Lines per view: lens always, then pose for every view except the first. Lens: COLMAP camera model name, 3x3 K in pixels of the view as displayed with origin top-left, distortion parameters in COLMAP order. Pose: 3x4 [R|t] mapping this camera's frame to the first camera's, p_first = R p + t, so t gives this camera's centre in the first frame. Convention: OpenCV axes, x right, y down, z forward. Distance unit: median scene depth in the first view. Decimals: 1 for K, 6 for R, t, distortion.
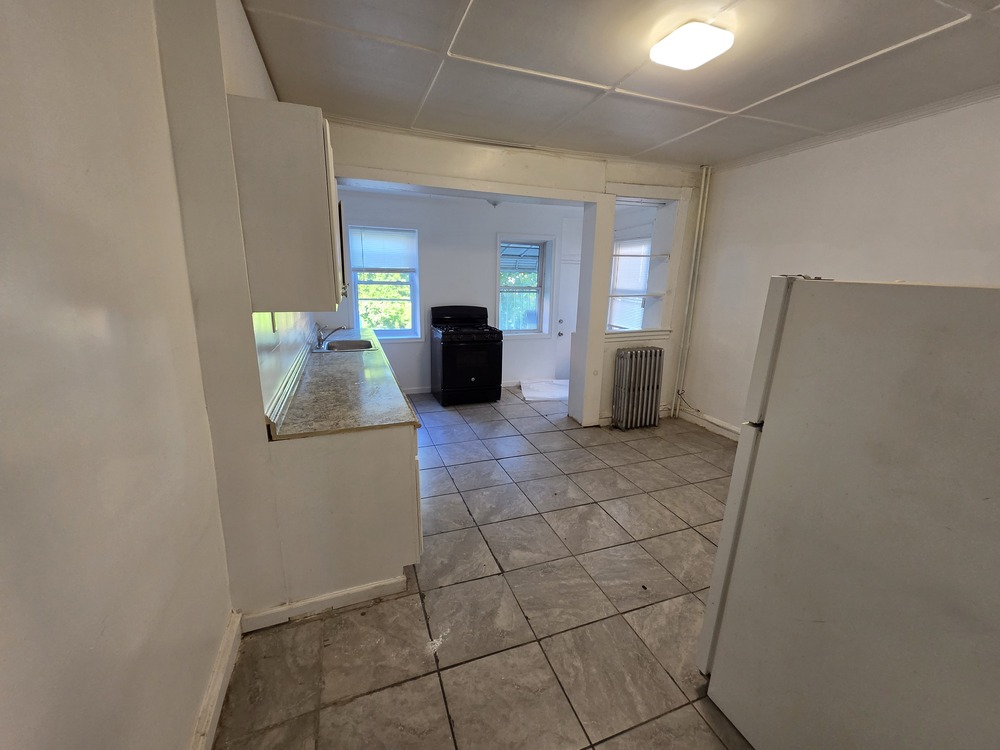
lens RADIAL K [[411.9, 0, 499.4], [0, 411.9, 374.3], [0, 0, 1]] dist [0.003303, 0.000224]
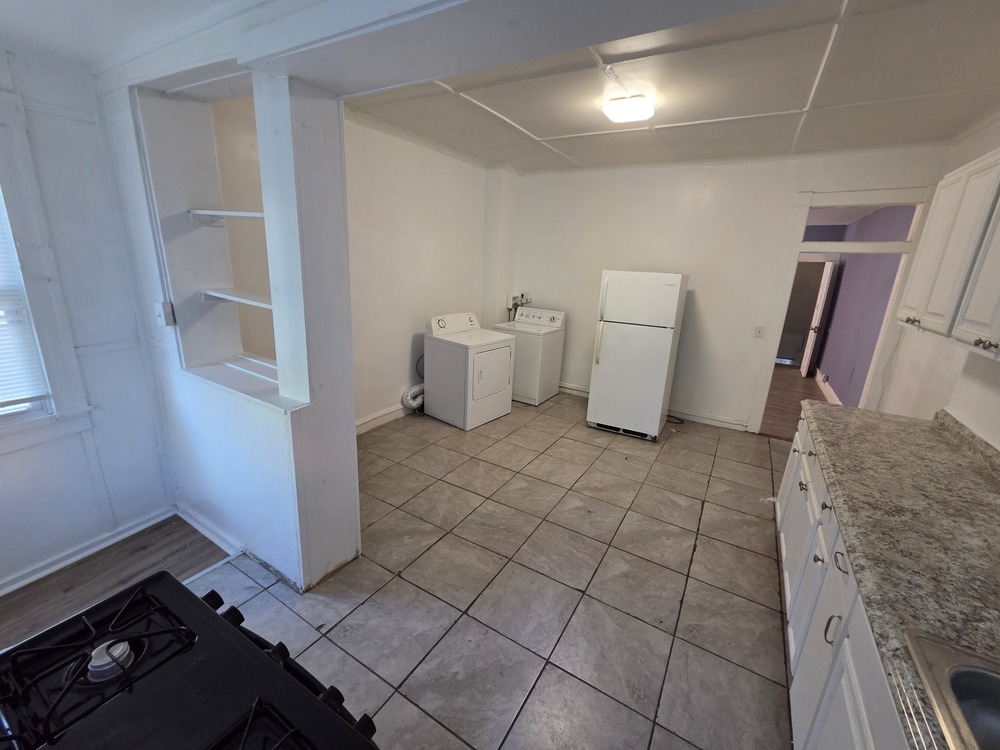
lens RADIAL K [[411.9, 0, 498.0], [0, 411.9, 368.9], [0, 0, 1]] dist [0.003303, 0.000224]
pose [[-0.617369, -0.255299, 0.744095, -0.392532], [0.126750, 0.901236, 0.414377, -0.467927], [-0.776395, 0.350137, -0.524036, 1.727262]]
